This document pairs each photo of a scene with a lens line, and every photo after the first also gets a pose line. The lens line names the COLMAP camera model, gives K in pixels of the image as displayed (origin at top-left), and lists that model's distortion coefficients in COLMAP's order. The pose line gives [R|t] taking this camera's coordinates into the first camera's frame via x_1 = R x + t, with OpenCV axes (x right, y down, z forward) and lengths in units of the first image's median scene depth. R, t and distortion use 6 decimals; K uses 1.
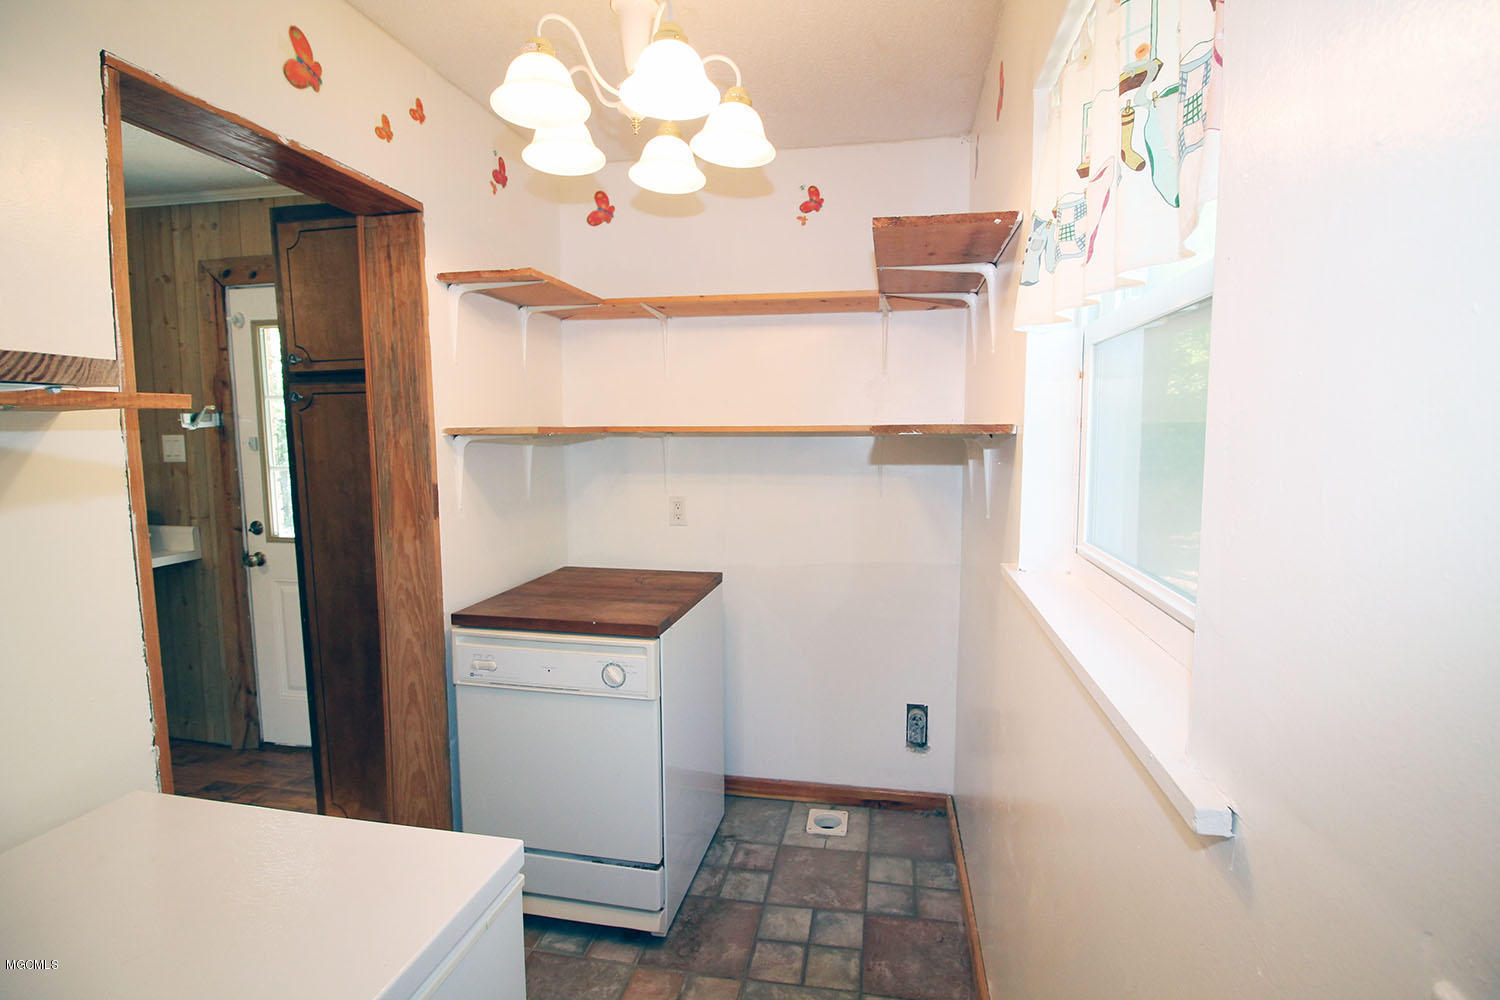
lens RADIAL K [[705.2, 0, 752.8], [0, 705.2, 491.3], [0, 0, 1]] dist [-0.005498, -0.011040]
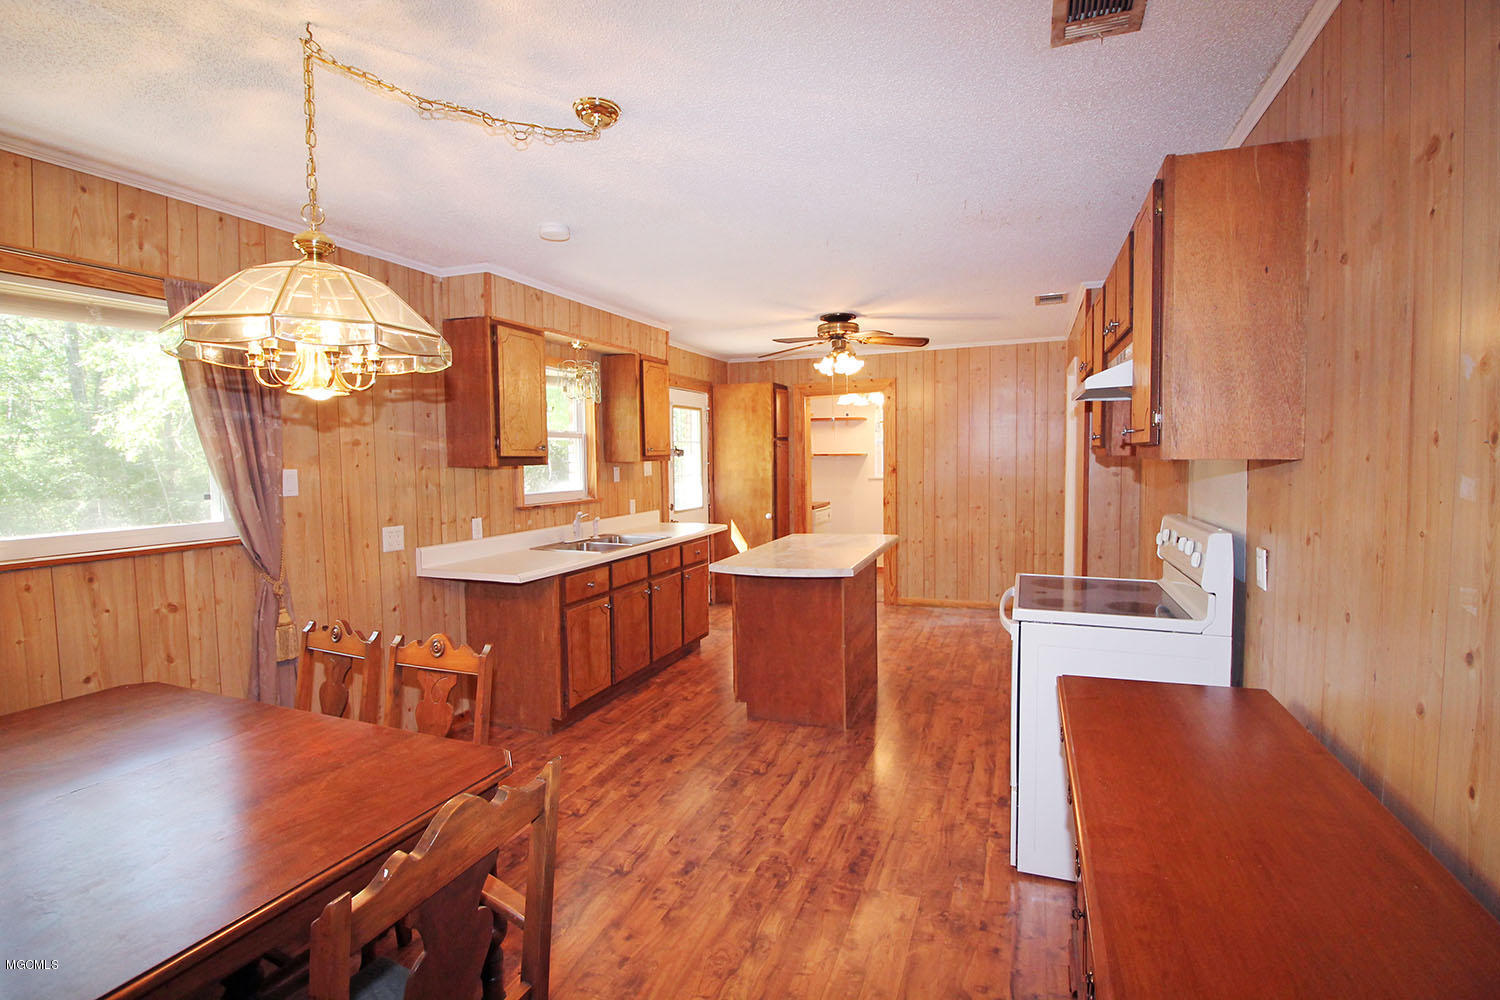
lens RADIAL K [[705.2, 0, 755.9], [0, 705.2, 494.4], [0, 0, 1]] dist [-0.005498, -0.011040]
pose [[0.182053, -0.058188, 0.981566, -2.595621], [0.102226, 0.993958, 0.039962, -0.038081], [-0.977960, 0.093066, 0.186901, 0.388422]]
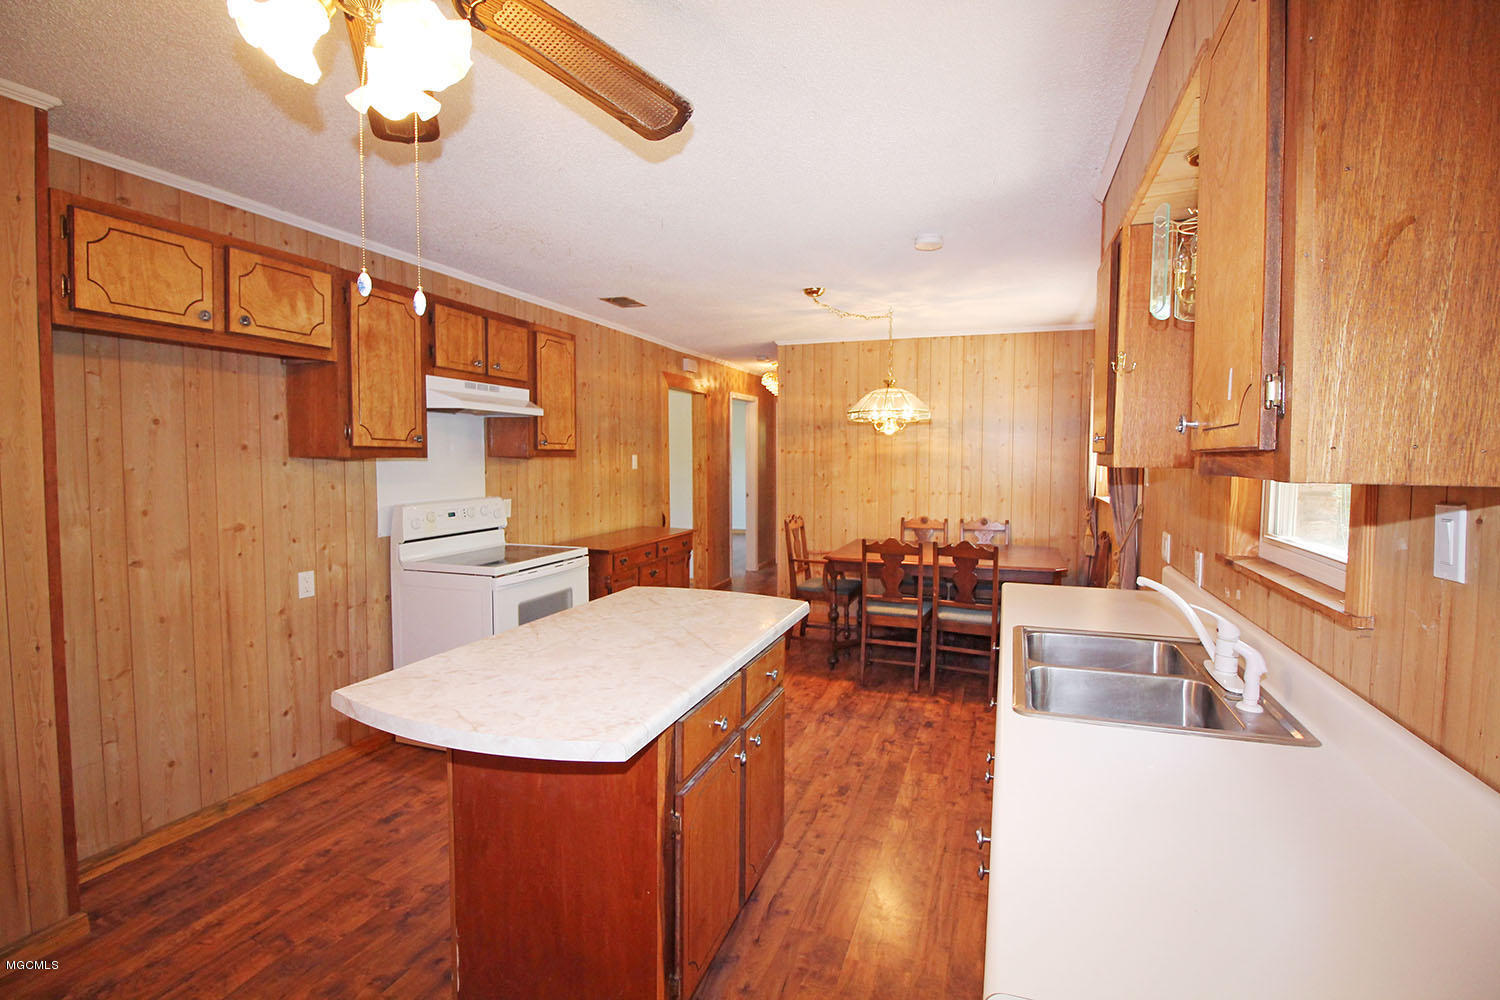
lens RADIAL K [[705.2, 0, 753.0], [0, 705.2, 491.5], [0, 0, 1]] dist [-0.005498, -0.011040]
pose [[-0.160074, 0.052495, -0.985708, -0.600085], [-0.094862, 0.993145, 0.068296, -0.069365], [0.982536, 0.104438, -0.153997, 0.748724]]
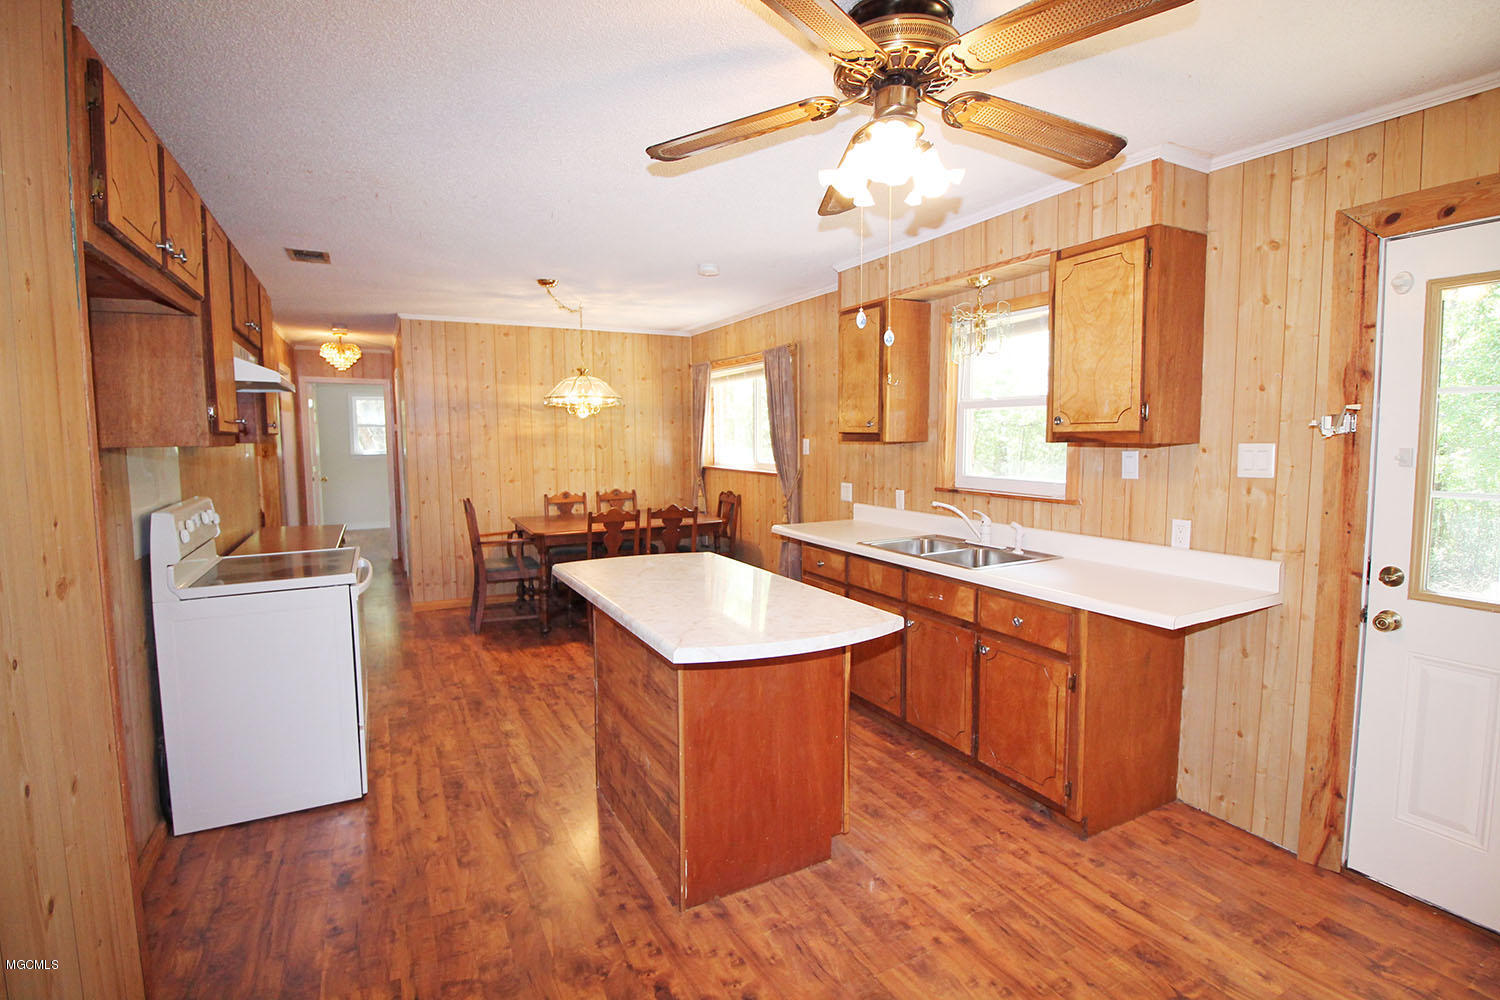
lens RADIAL K [[705.2, 0, 756.5], [0, 705.2, 495.3], [0, 0, 1]] dist [-0.005498, -0.011040]
pose [[0.625175, 0.065147, -0.777761, -0.562752], [-0.066307, 0.997341, 0.030242, -0.008297], [0.777663, 0.032664, 0.627833, 0.059339]]
